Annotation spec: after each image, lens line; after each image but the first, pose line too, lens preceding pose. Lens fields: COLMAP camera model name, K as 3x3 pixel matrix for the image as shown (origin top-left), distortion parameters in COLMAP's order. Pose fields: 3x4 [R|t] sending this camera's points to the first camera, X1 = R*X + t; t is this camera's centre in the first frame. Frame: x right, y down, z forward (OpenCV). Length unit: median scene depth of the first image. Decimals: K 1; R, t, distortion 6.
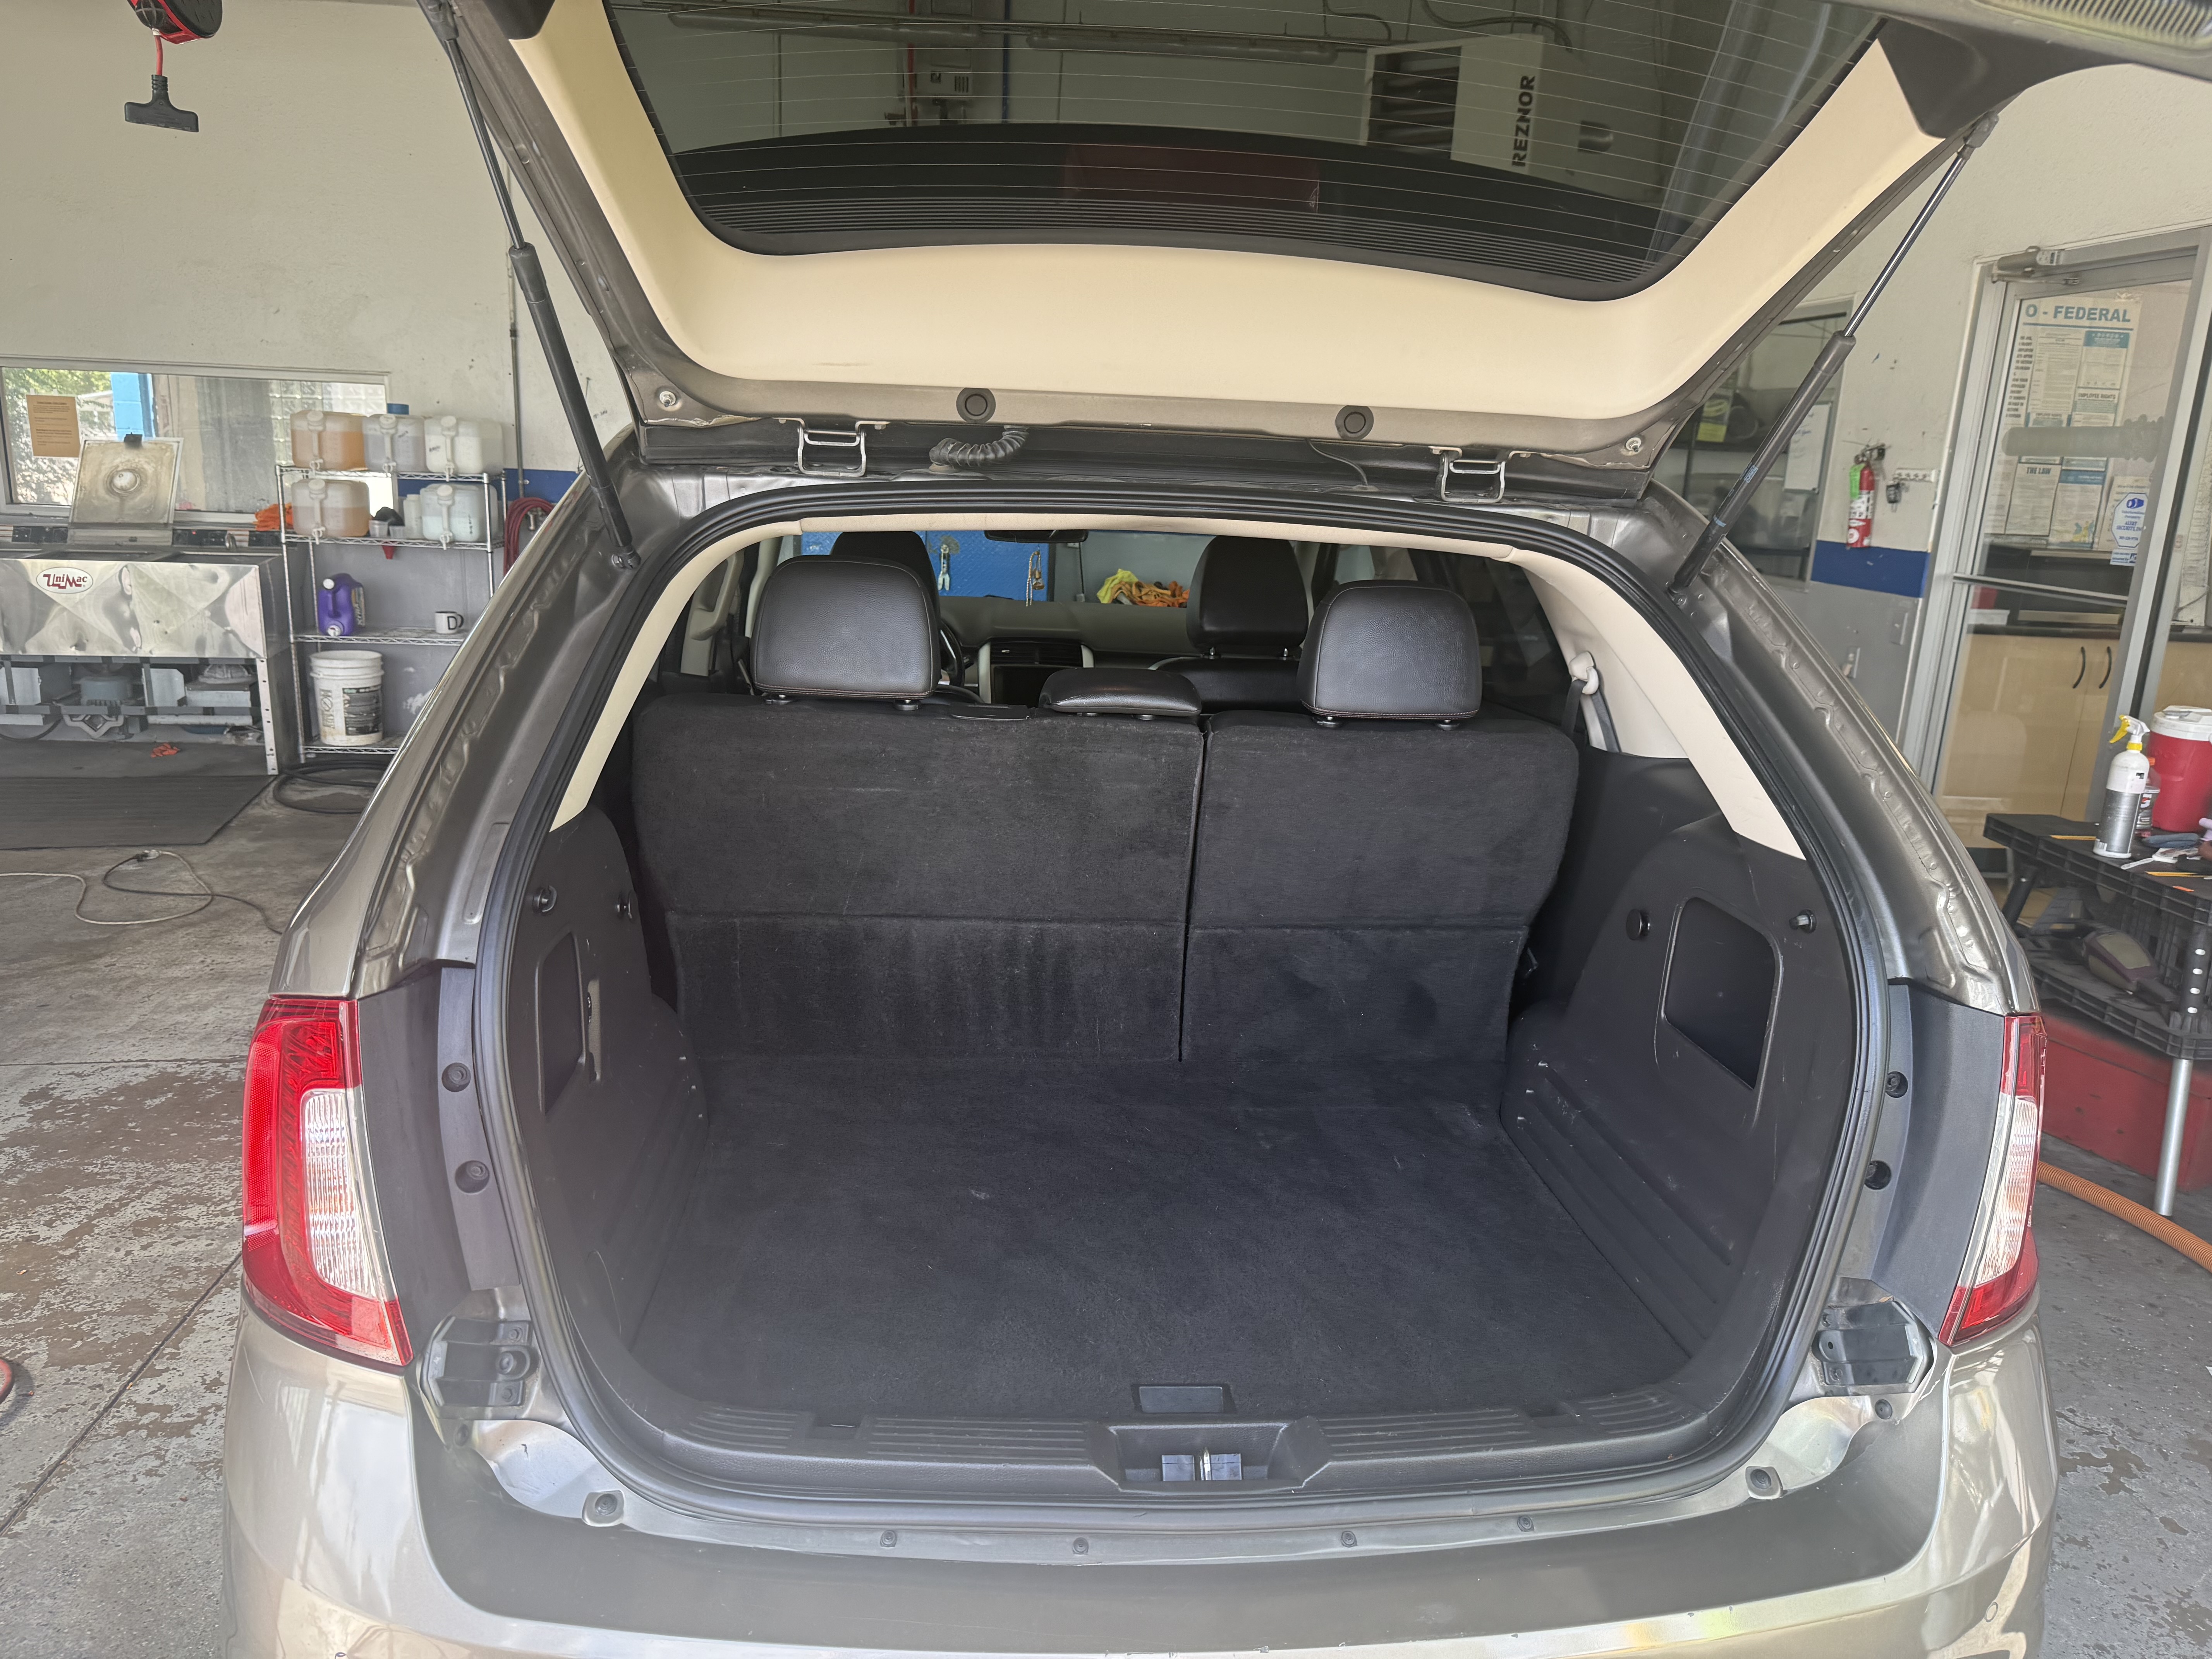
lens RADIAL K [[1556.1, 0, 1102.0], [0, 1556.1, 833.8], [0, 0, 1]] dist [-0.001271, -0.002424]
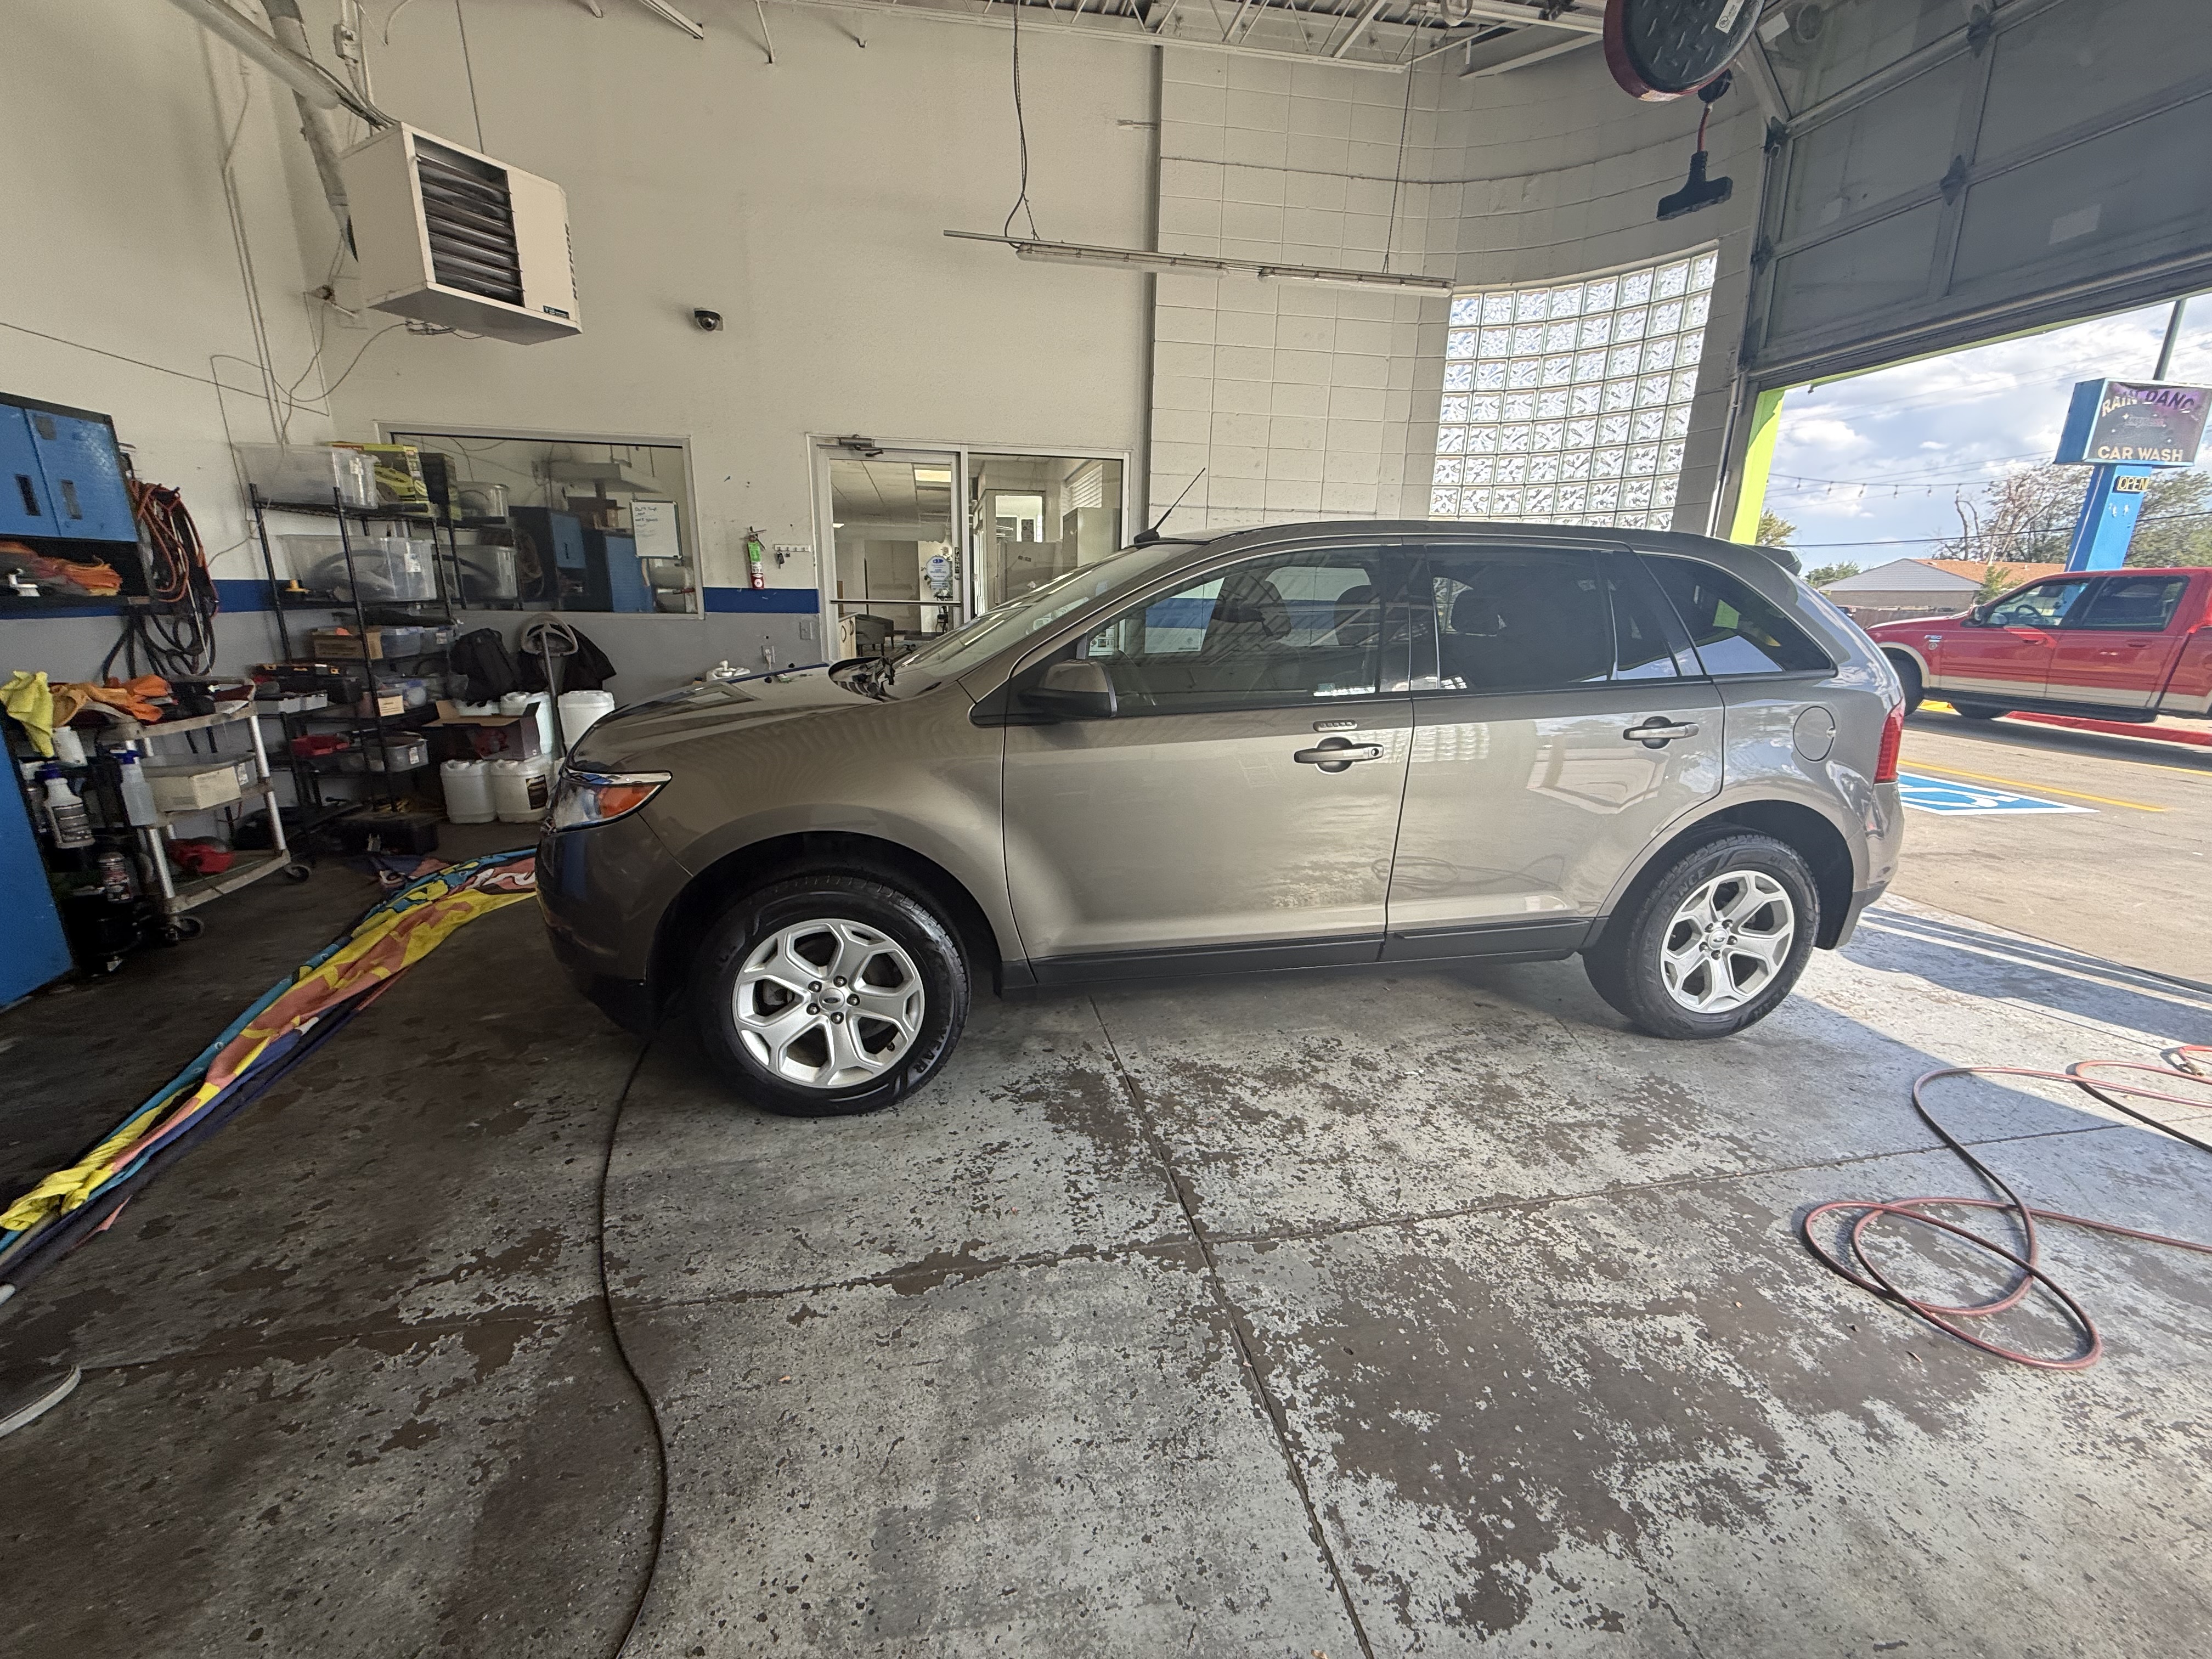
lens RADIAL K [[882.7, 0, 1094.8], [0, 882.7, 825.3], [0, 0, 1]] dist [0.000395, 0.000272]
pose [[-0.080036, -0.301475, 0.950109, -1.085110], [0.218188, 0.924753, 0.311809, -0.307411], [-0.972619, 0.232258, -0.008235, 1.292477]]
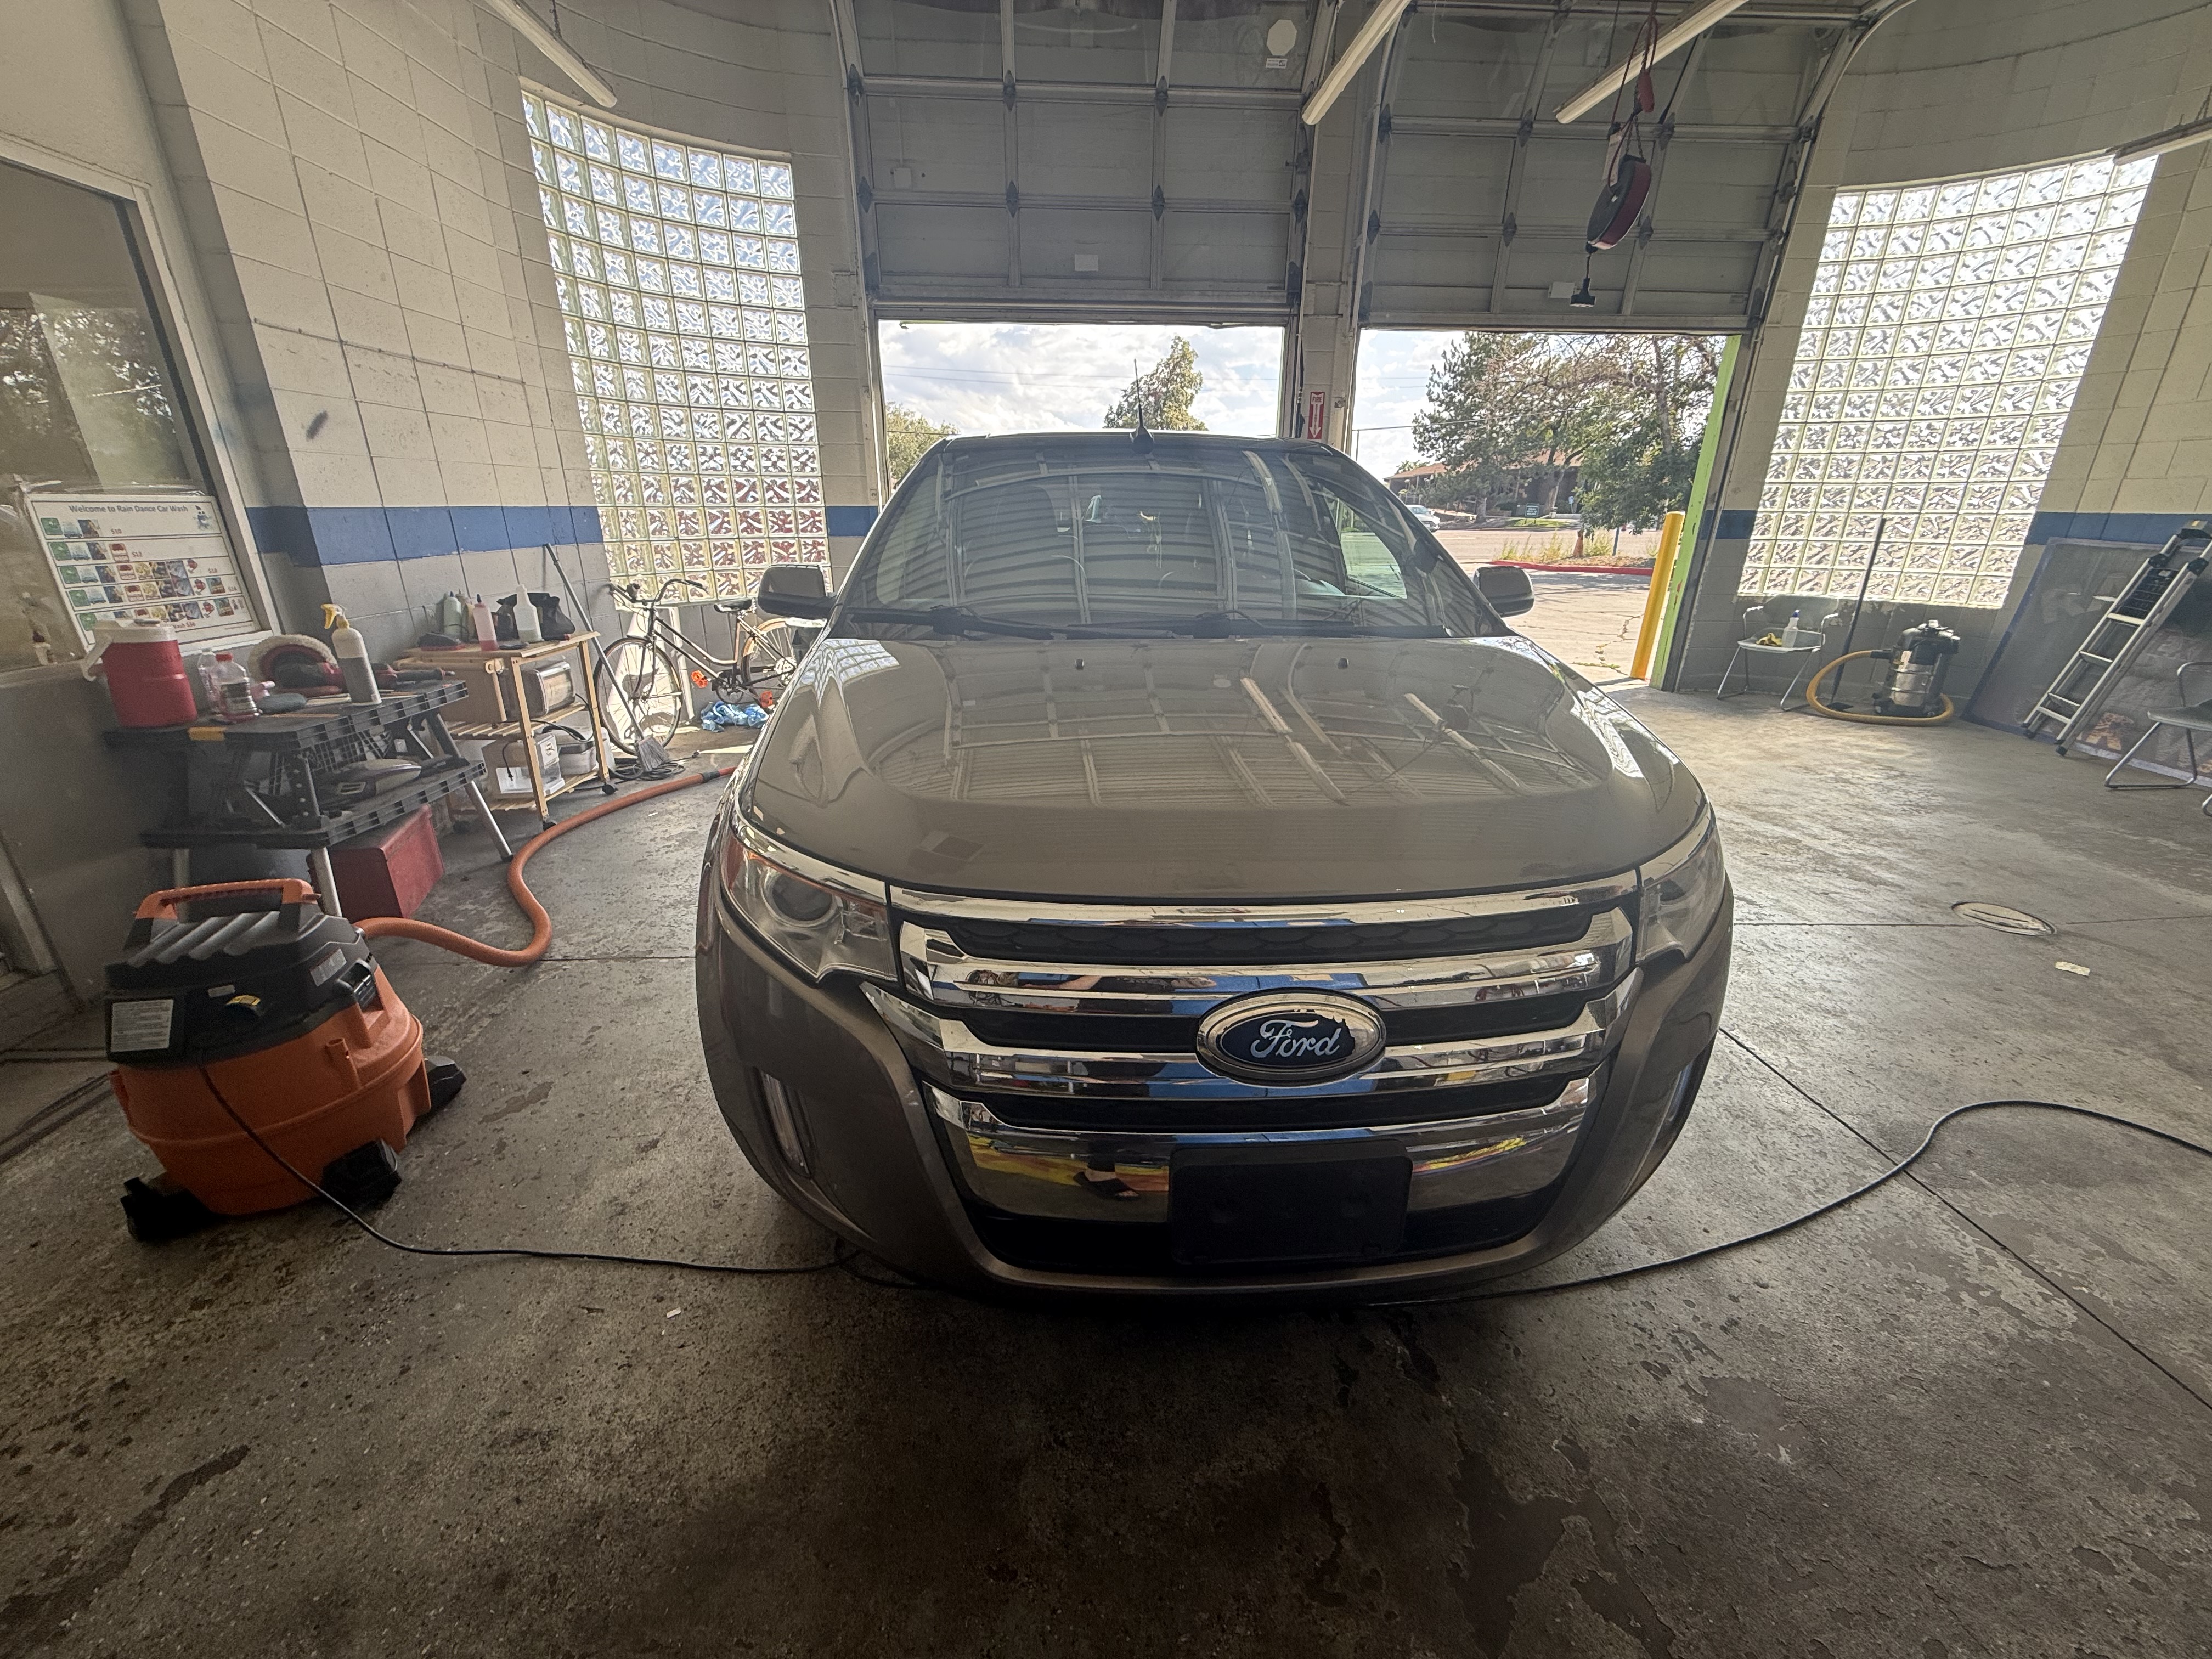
lens RADIAL K [[882.7, 0, 1097.0], [0, 882.7, 824.2], [0, 0, 1]] dist [0.000395, 0.000272]
pose [[-0.998218, -0.057623, 0.015483, 0.026051], [-0.039018, 0.826716, 0.561265, -0.462079], [-0.045142, 0.559661, -0.827491, 2.121303]]
